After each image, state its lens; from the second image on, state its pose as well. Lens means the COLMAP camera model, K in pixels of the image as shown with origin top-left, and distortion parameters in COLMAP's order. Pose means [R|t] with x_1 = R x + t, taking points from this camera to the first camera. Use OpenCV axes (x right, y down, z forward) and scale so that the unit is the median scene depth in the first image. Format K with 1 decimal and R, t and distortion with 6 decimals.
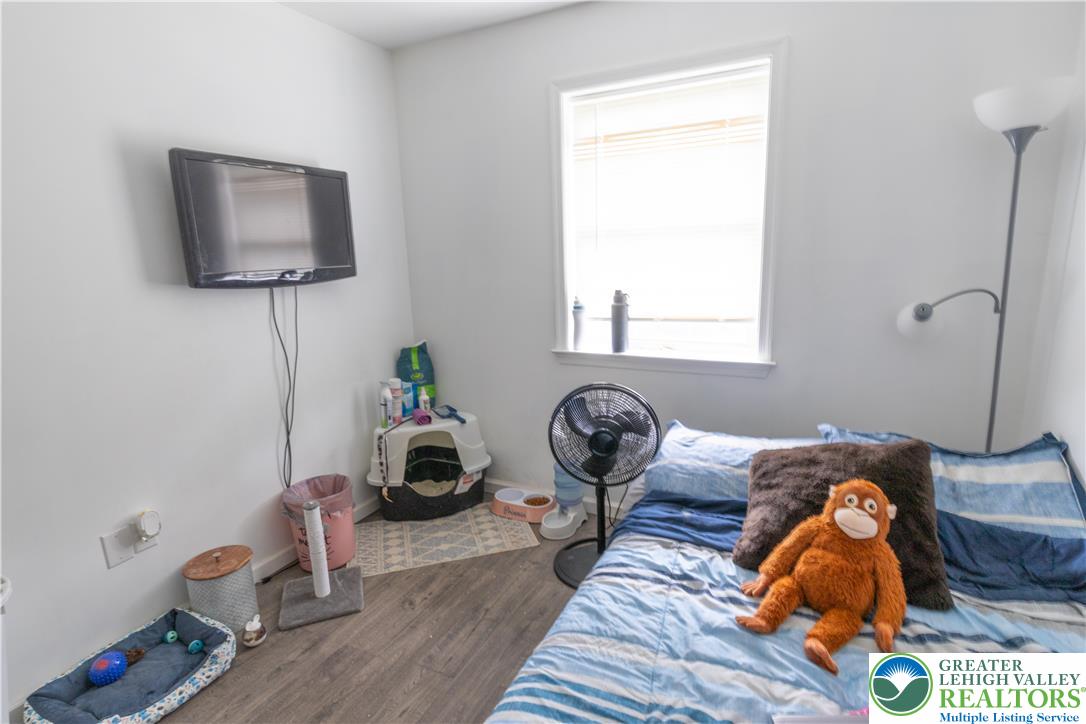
lens RADIAL K [[534.2, 0, 545.7], [0, 534.2, 365.5], [0, 0, 1]] dist [-0.002468, -0.000181]
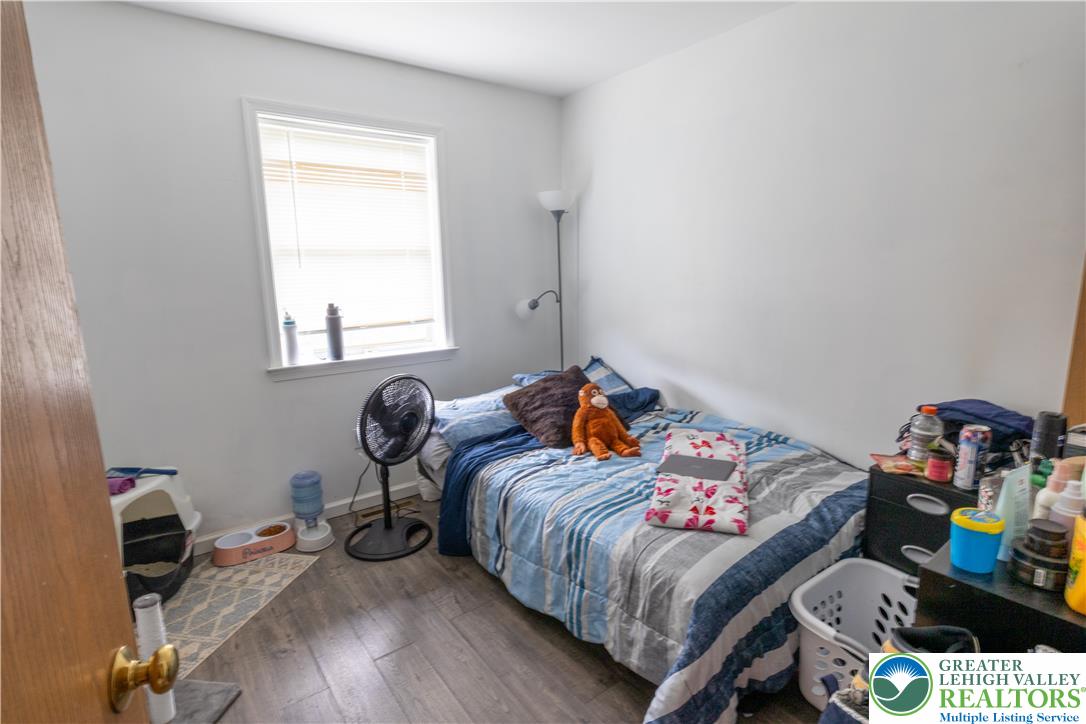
lens RADIAL K [[534.2, 0, 545.7], [0, 534.2, 365.5], [0, 0, 1]] dist [-0.002468, -0.000181]
pose [[0.456600, -0.140884, 0.878446, -0.865827], [0.185325, 0.980784, 0.060969, -0.000540], [-0.870156, 0.134960, 0.473935, 0.139825]]
